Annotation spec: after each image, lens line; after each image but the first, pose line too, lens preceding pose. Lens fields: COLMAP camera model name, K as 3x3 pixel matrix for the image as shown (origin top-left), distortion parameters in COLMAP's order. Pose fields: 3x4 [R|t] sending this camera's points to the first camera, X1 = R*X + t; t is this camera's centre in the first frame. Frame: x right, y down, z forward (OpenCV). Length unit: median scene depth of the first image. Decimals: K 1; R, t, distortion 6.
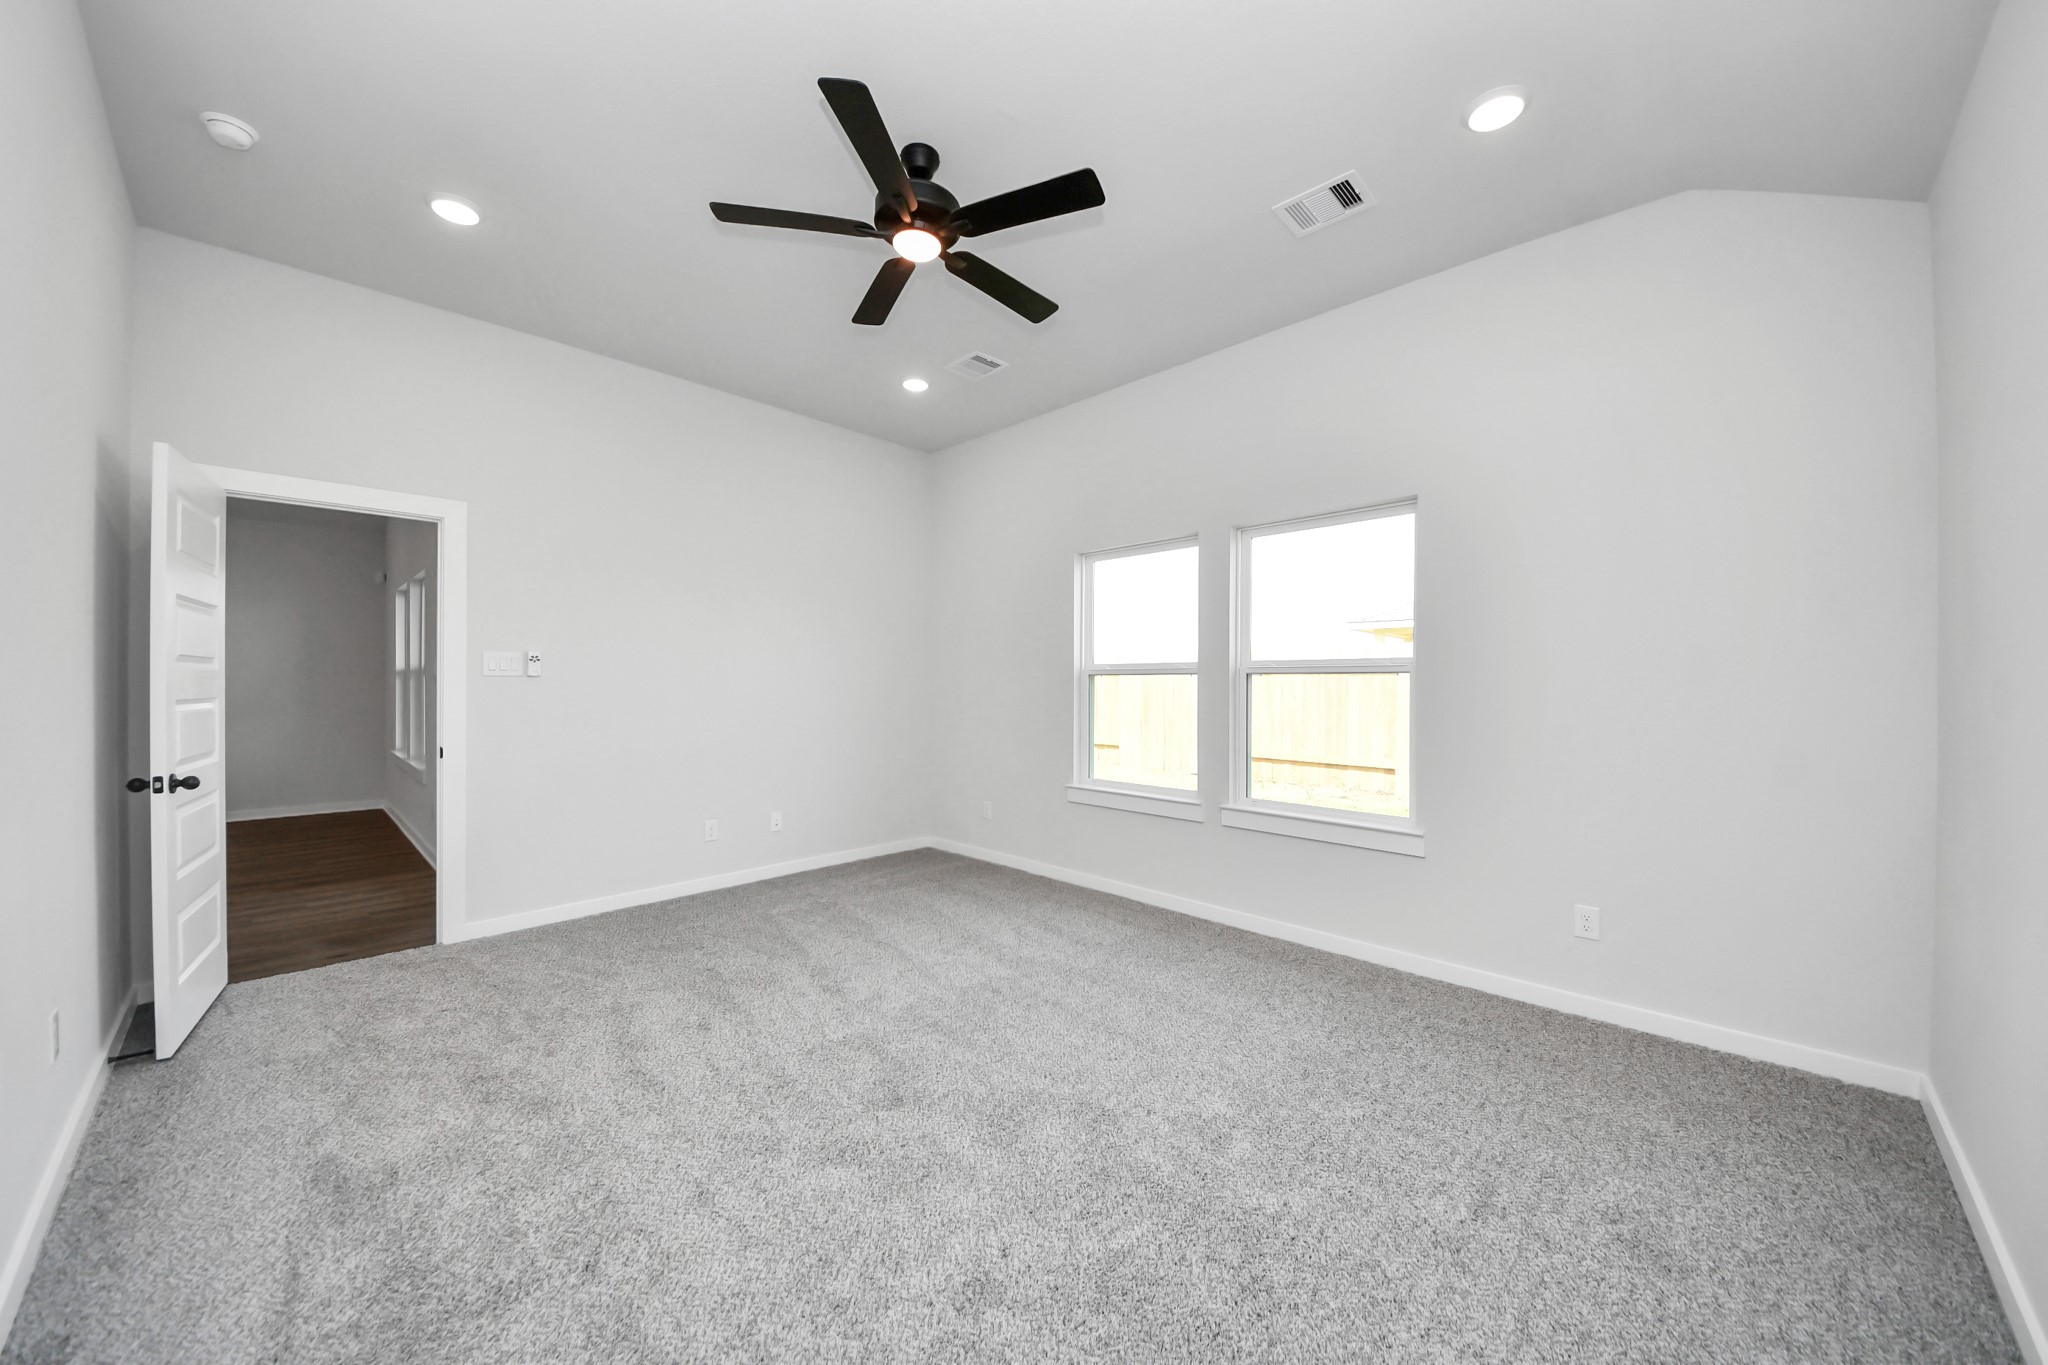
lens RADIAL K [[701.4, 0, 1019.4], [0, 701.4, 684.8], [0, 0, 1]] dist [0.013792, -0.010021]
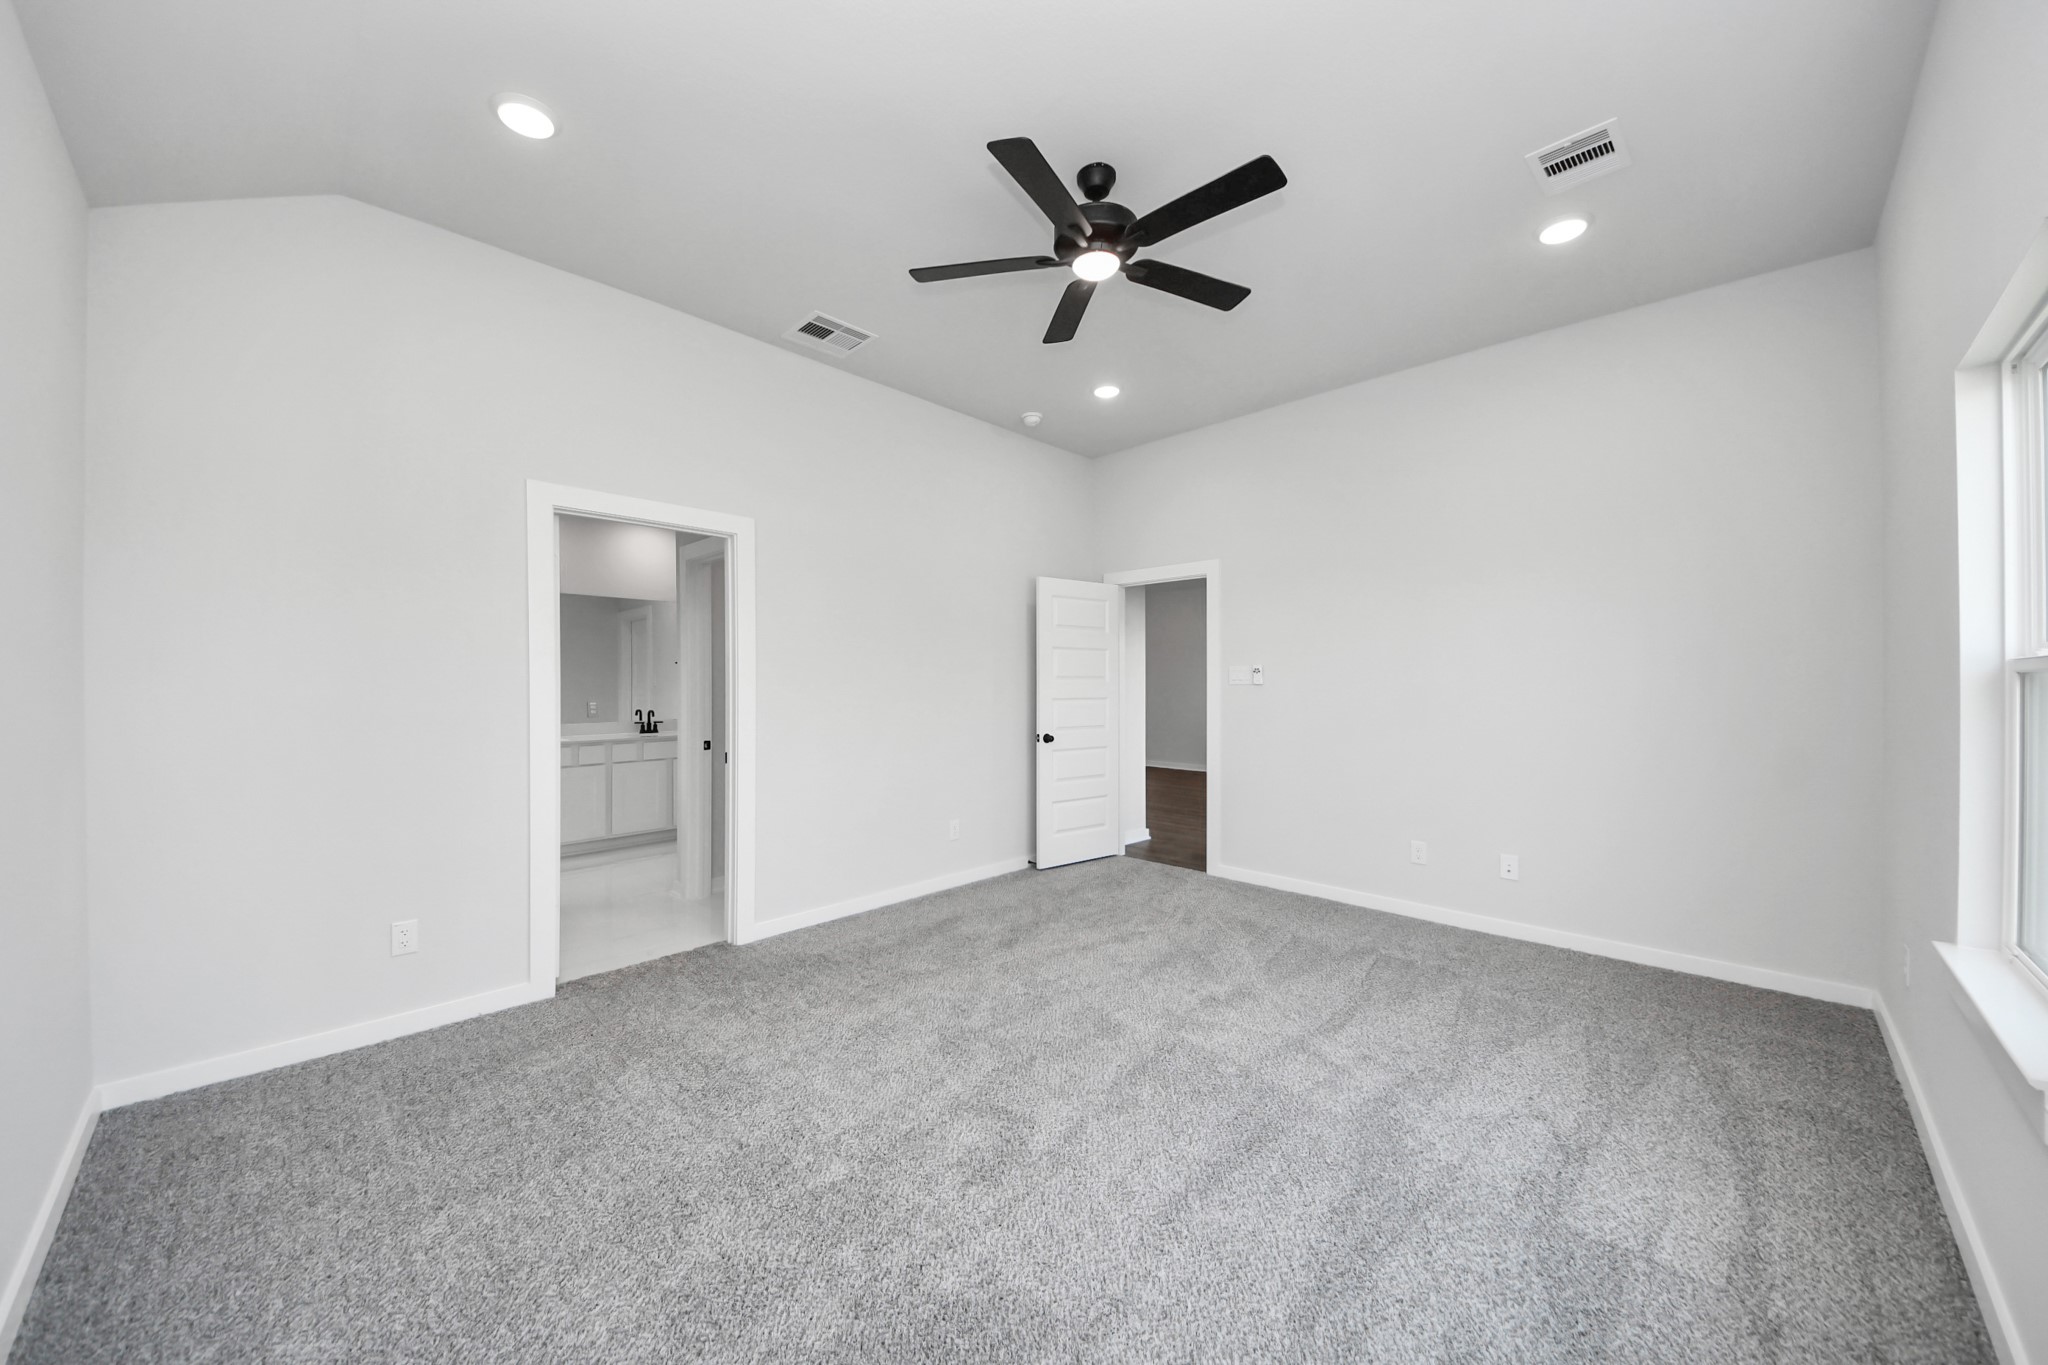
lens RADIAL K [[718.7, 0, 1024.2], [0, 718.7, 688.3], [0, 0, 1]] dist [0.014600, -0.019162]
pose [[0.003248, -0.002624, -0.999991, 0.630975], [-0.002735, 0.999993, -0.002633, -0.001299], [0.999991, 0.002744, 0.003241, 0.628838]]
